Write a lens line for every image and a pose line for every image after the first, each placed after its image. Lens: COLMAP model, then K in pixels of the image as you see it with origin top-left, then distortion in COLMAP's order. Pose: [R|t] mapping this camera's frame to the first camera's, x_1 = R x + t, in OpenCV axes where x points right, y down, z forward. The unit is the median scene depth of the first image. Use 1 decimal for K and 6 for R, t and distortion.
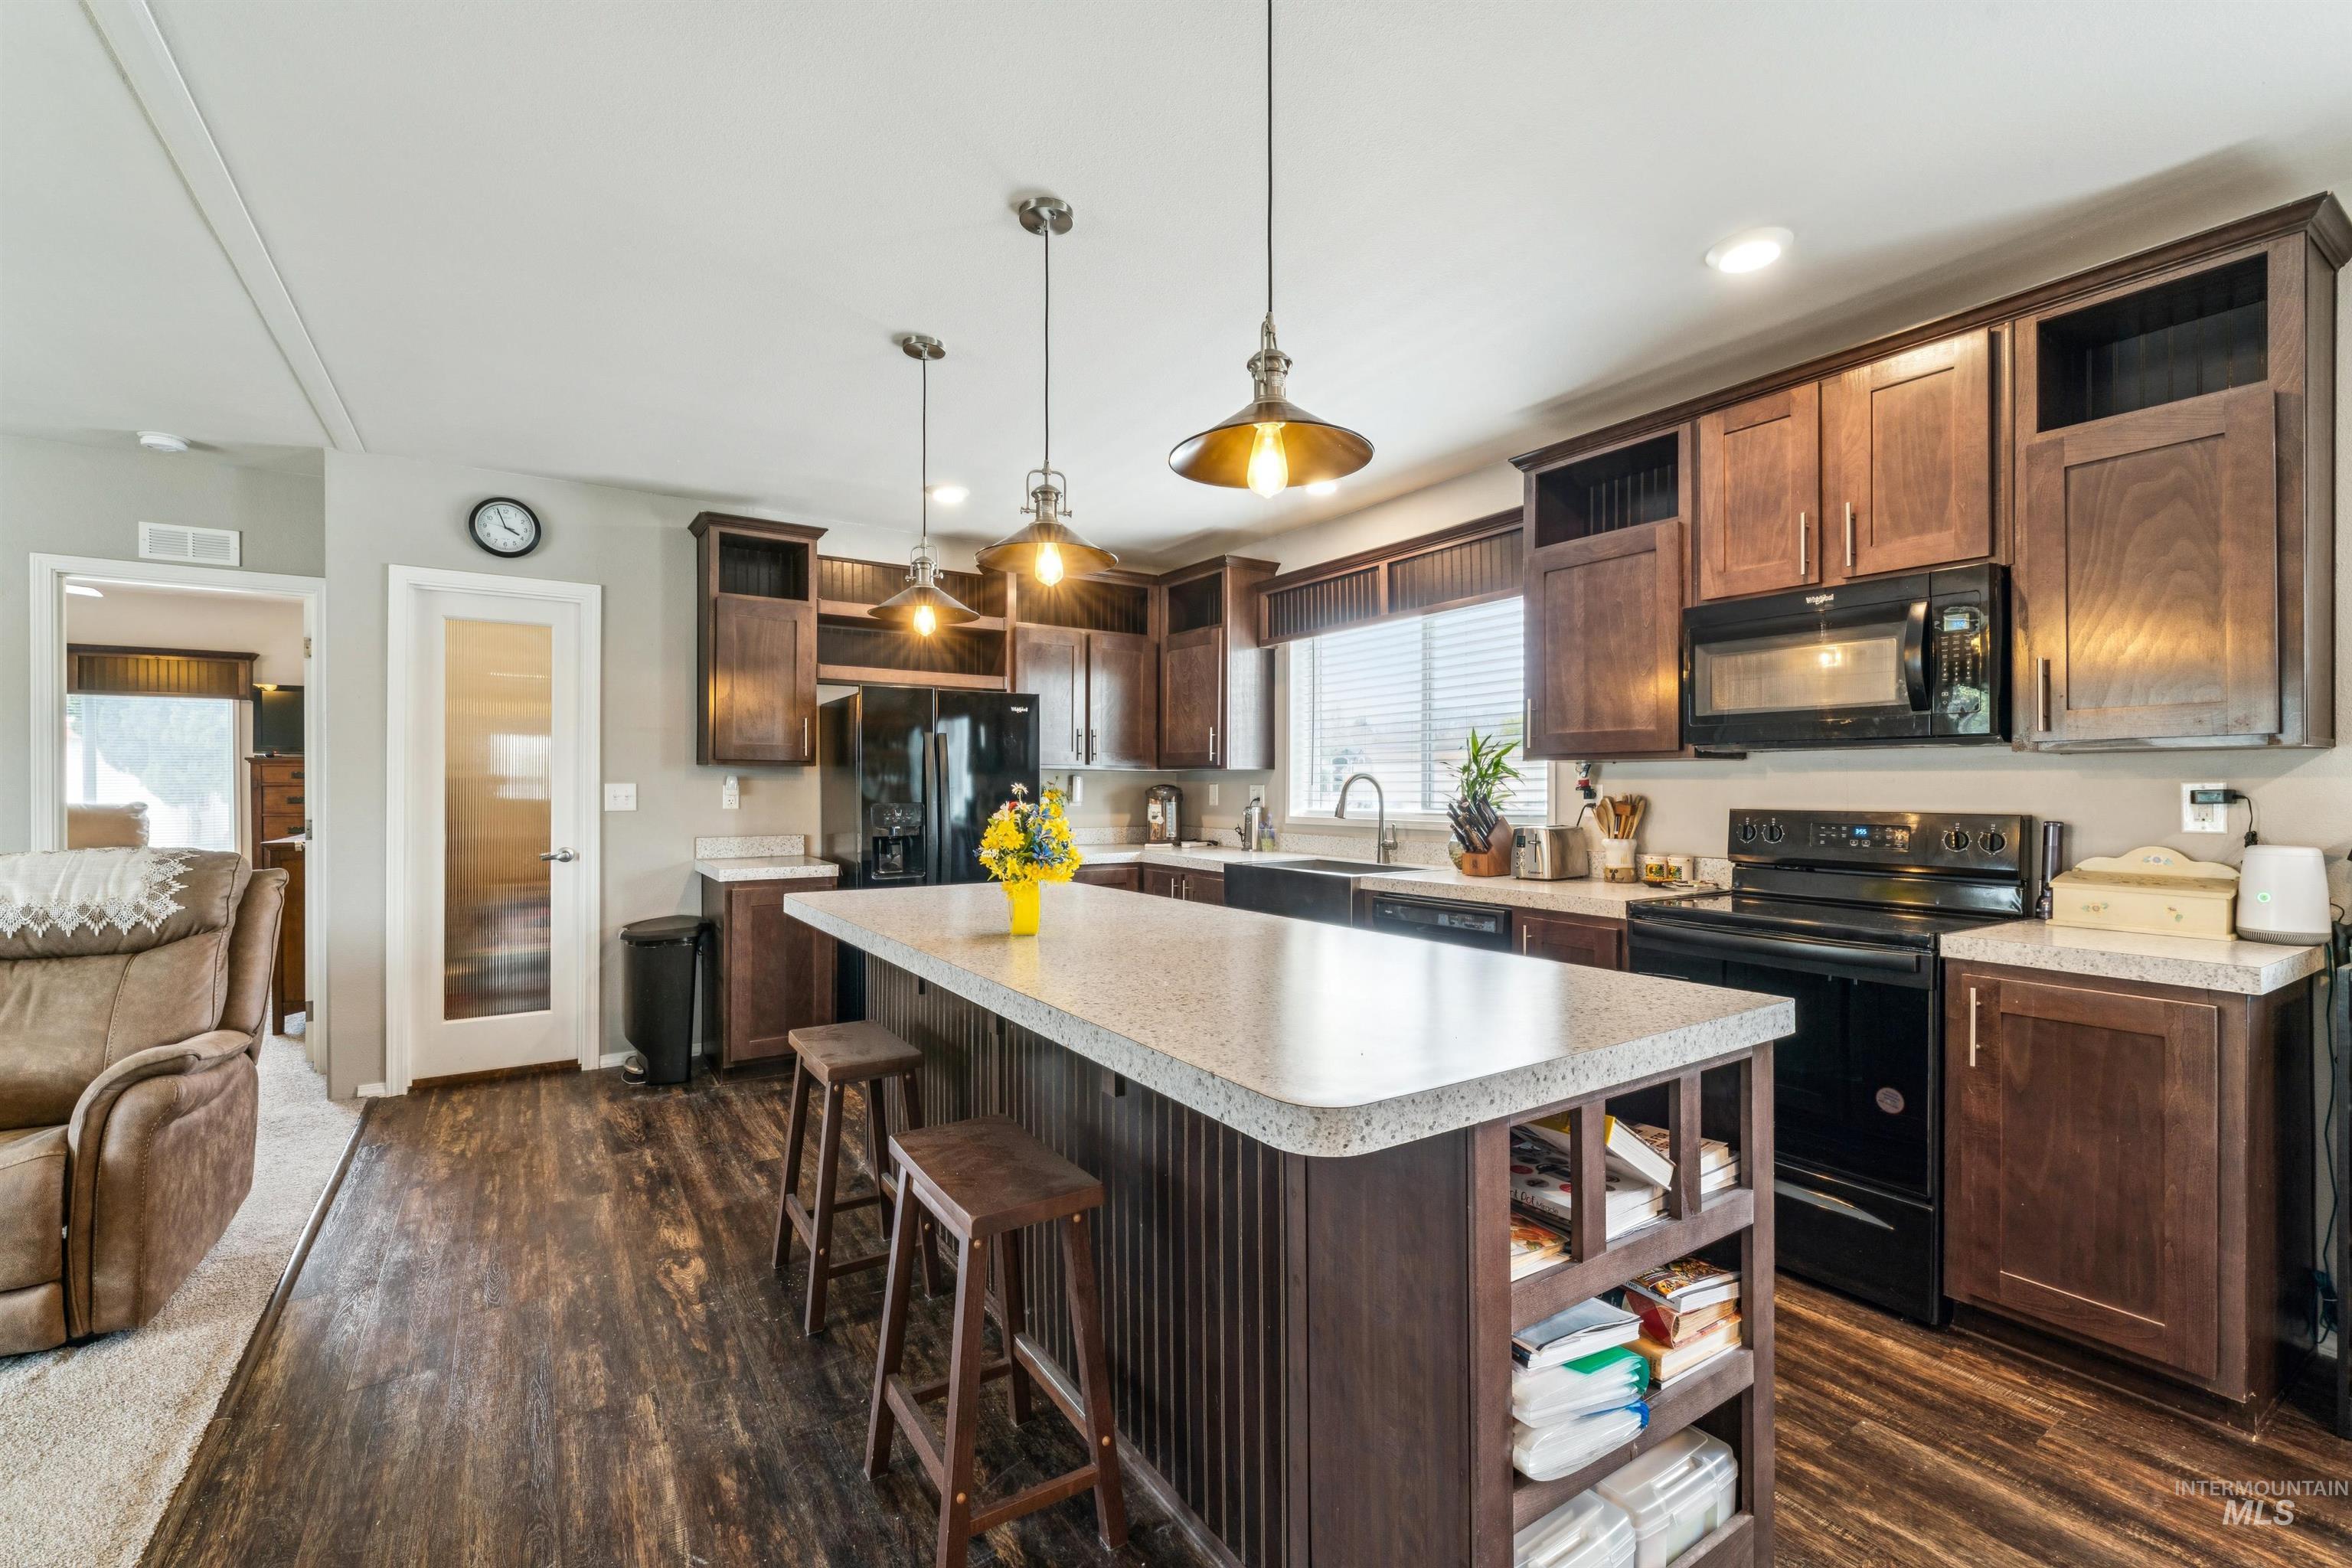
lens RADIAL K [[995.6, 0, 1179.3], [0, 995.6, 784.8], [0, 0, 1]] dist [-0.001497, 0.000400]
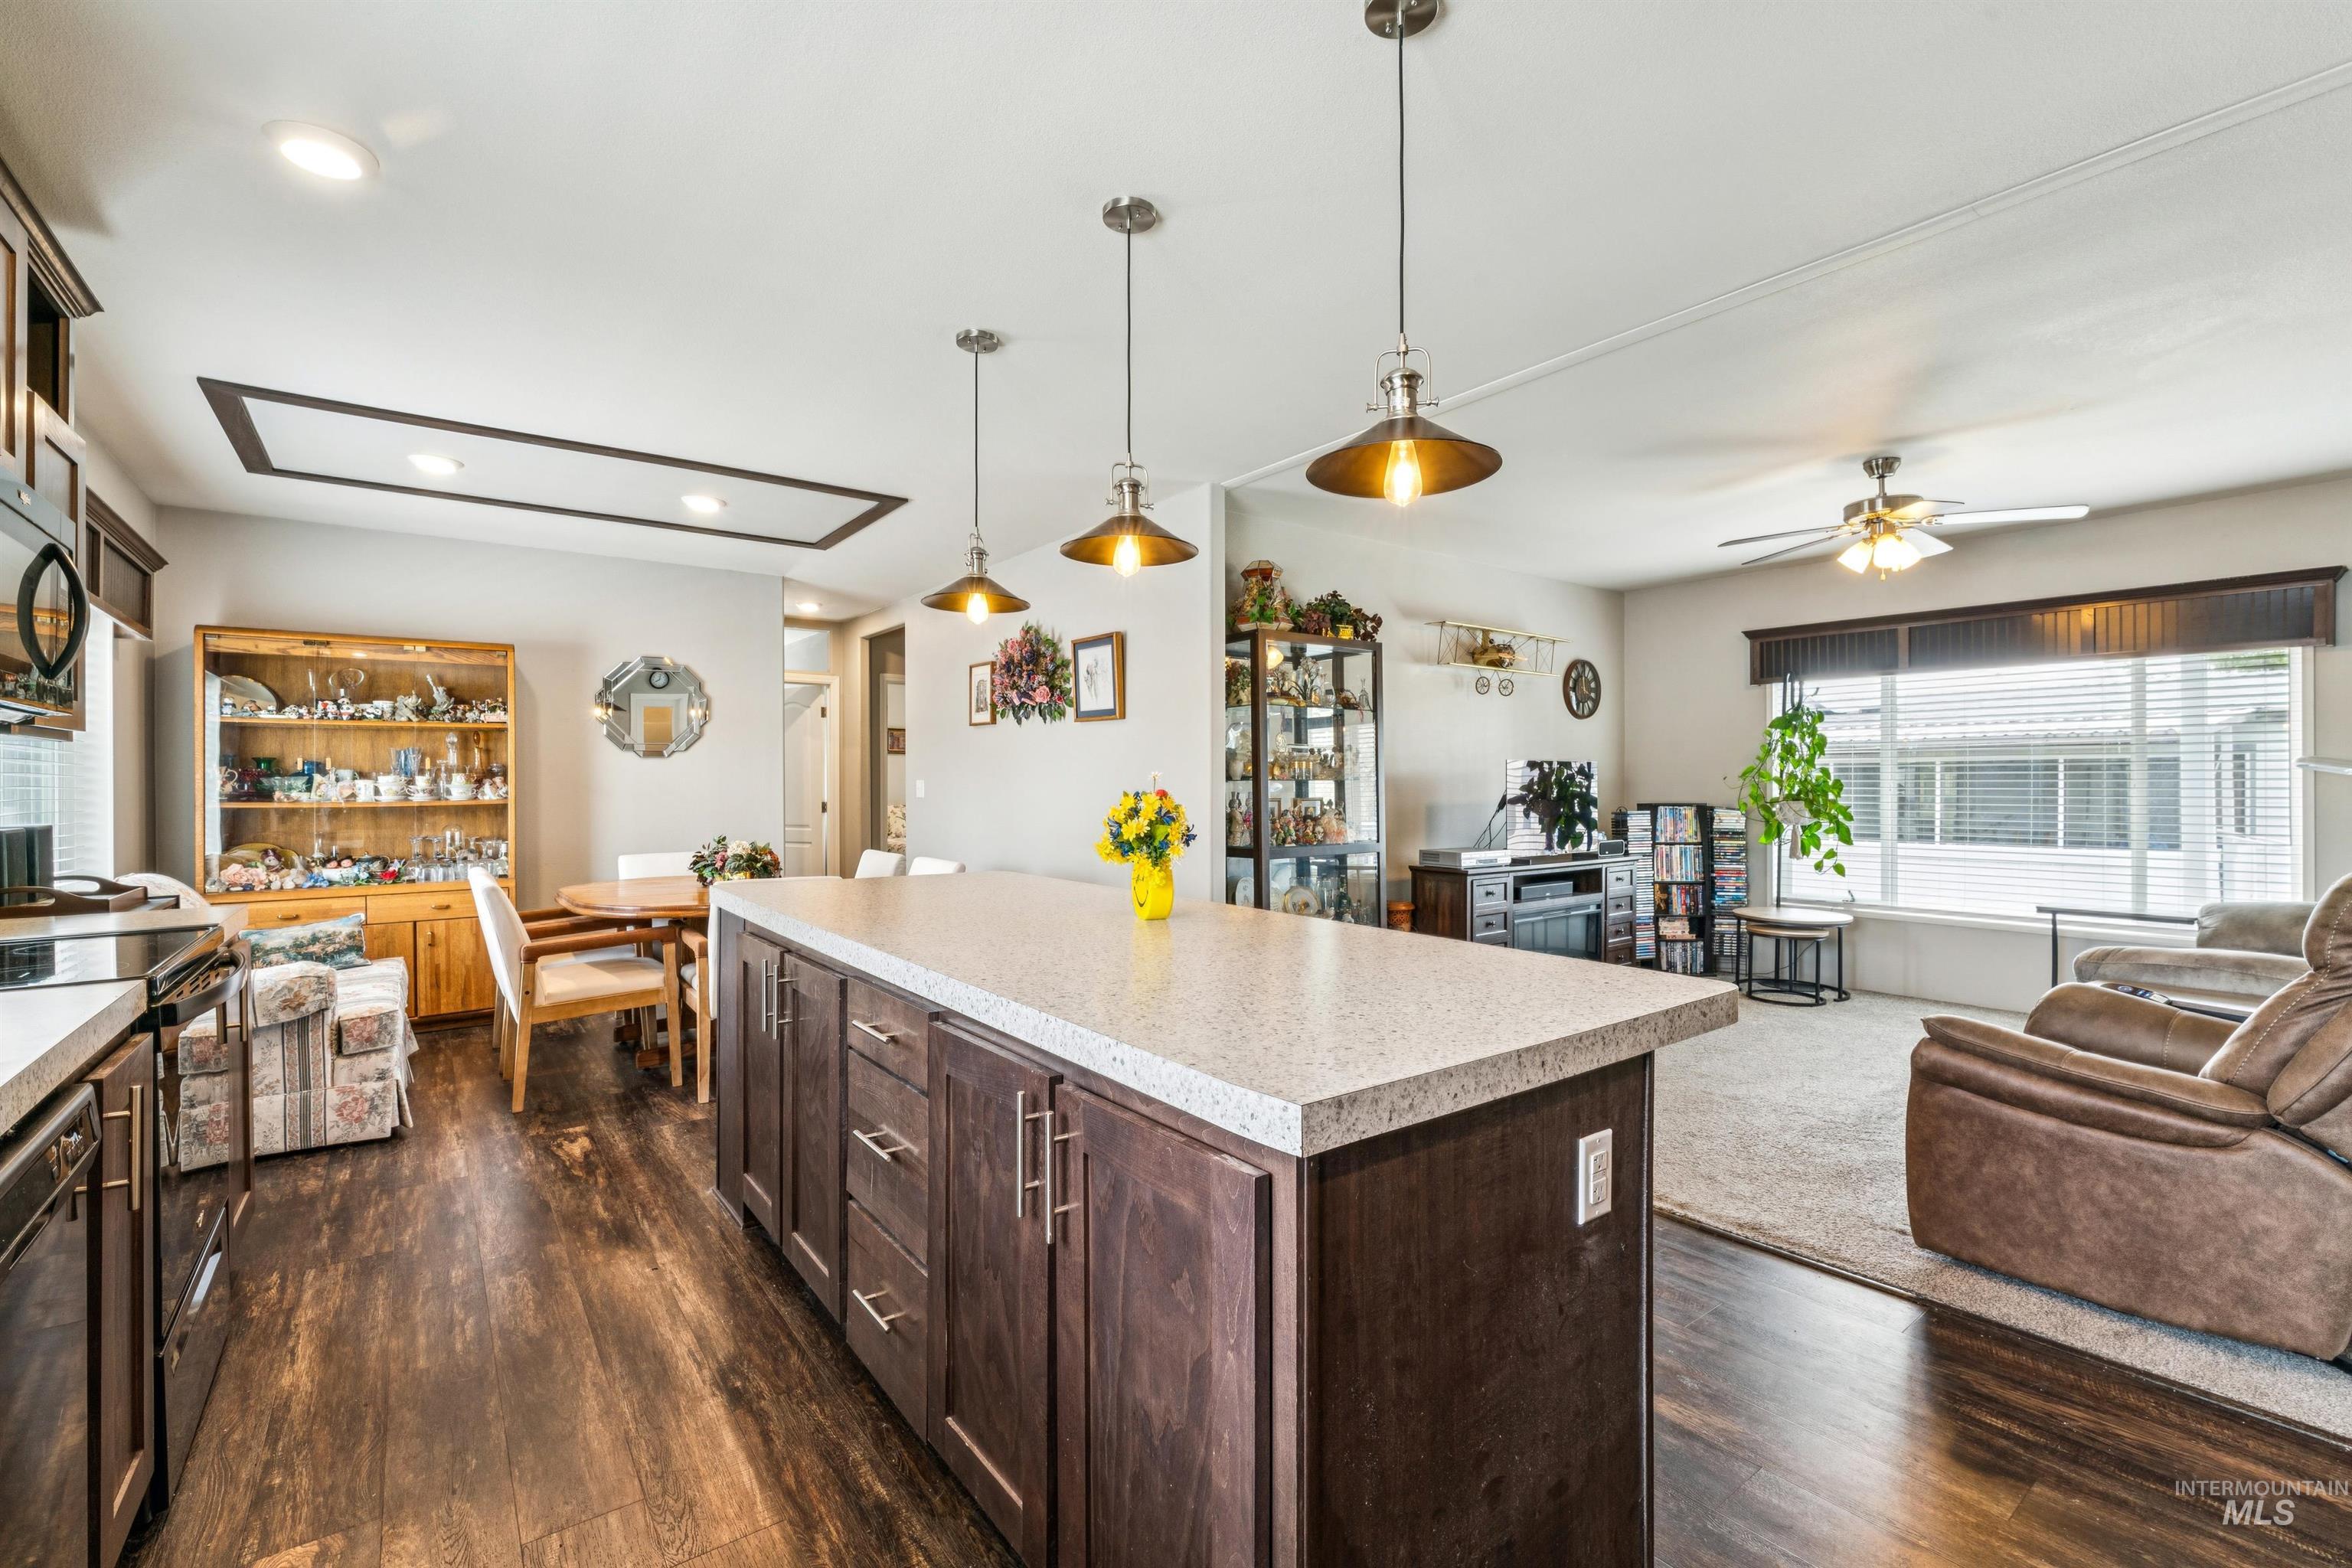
lens RADIAL K [[1018.6, 0, 1181.6], [0, 1018.6, 783.8], [0, 0, 1]] dist [-0.001978, 0.000521]
pose [[-0.997754, 0.001465, -0.066975, -0.068095], [0.001427, 0.999999, 0.000620, 0.006497], [0.066976, 0.000523, -0.997754, 1.210131]]
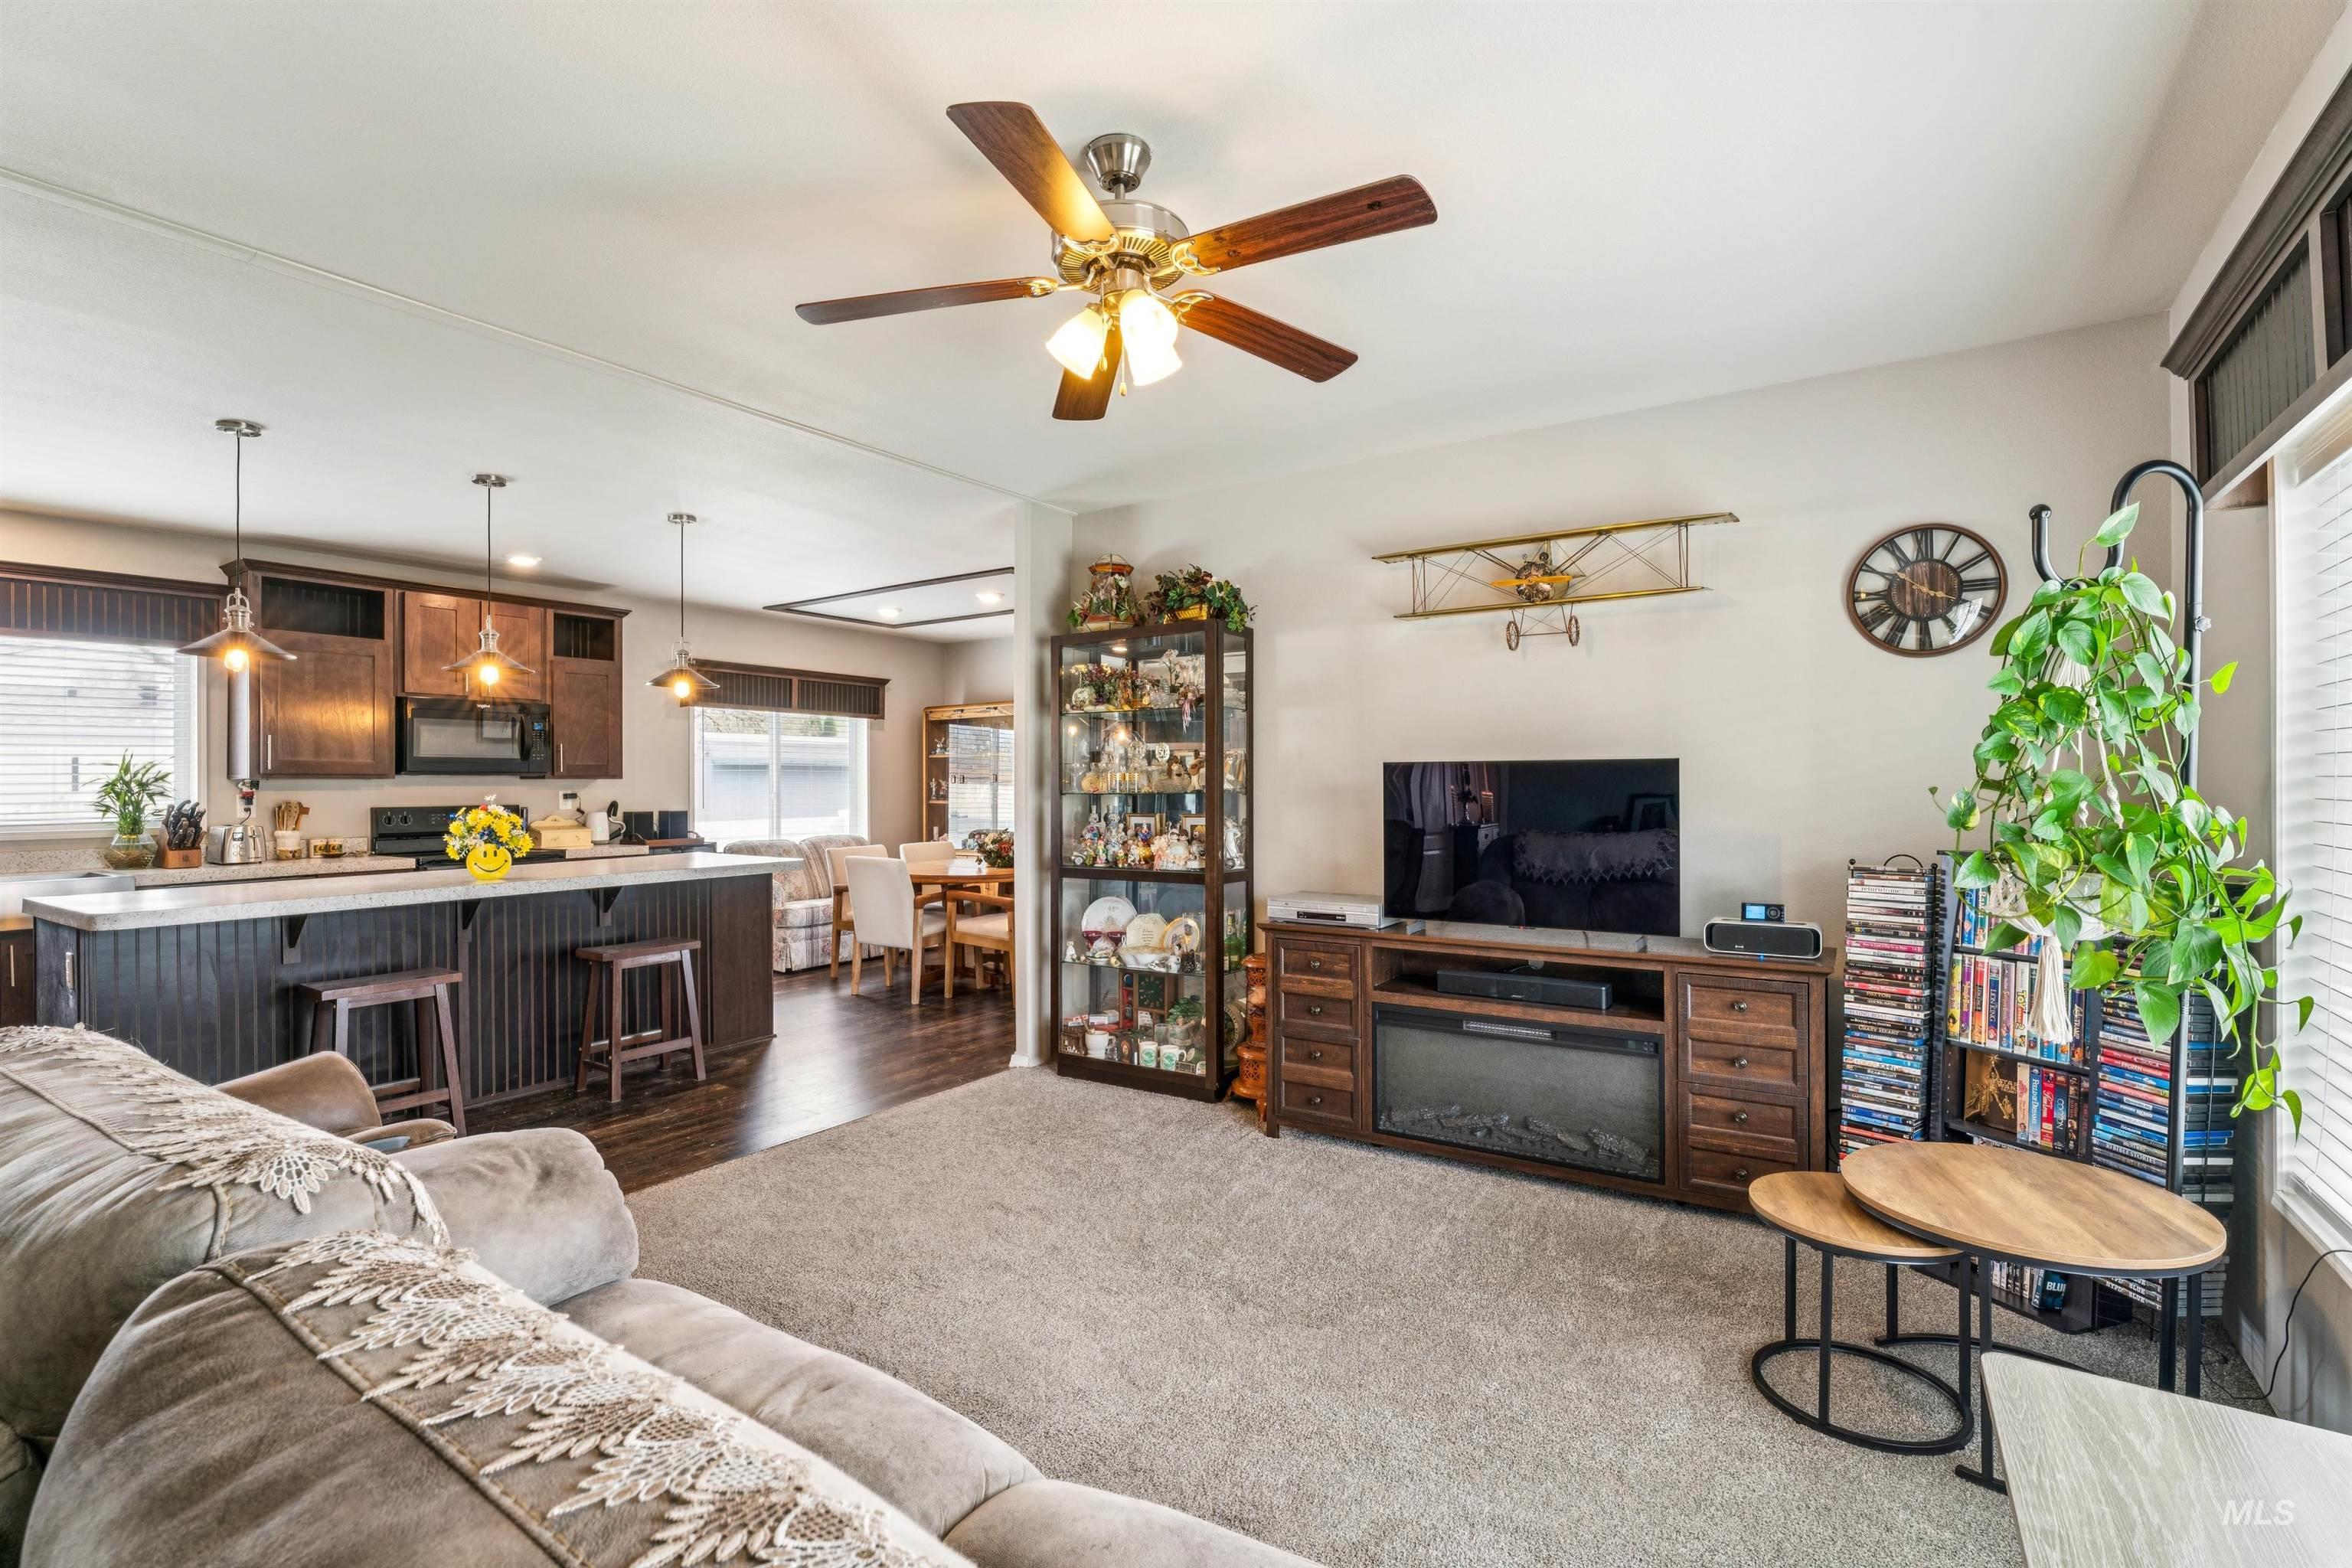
lens RADIAL K [[1071.5, 0, 1175.3], [0, 1071.5, 777.1], [0, 0, 1]] dist [0.001399, -0.000366]
pose [[-0.382339, 0.007722, 0.923990, -1.423884], [0.006466, 0.999963, -0.005682, -0.007916], [-0.924000, 0.003802, -0.382375, 0.353151]]
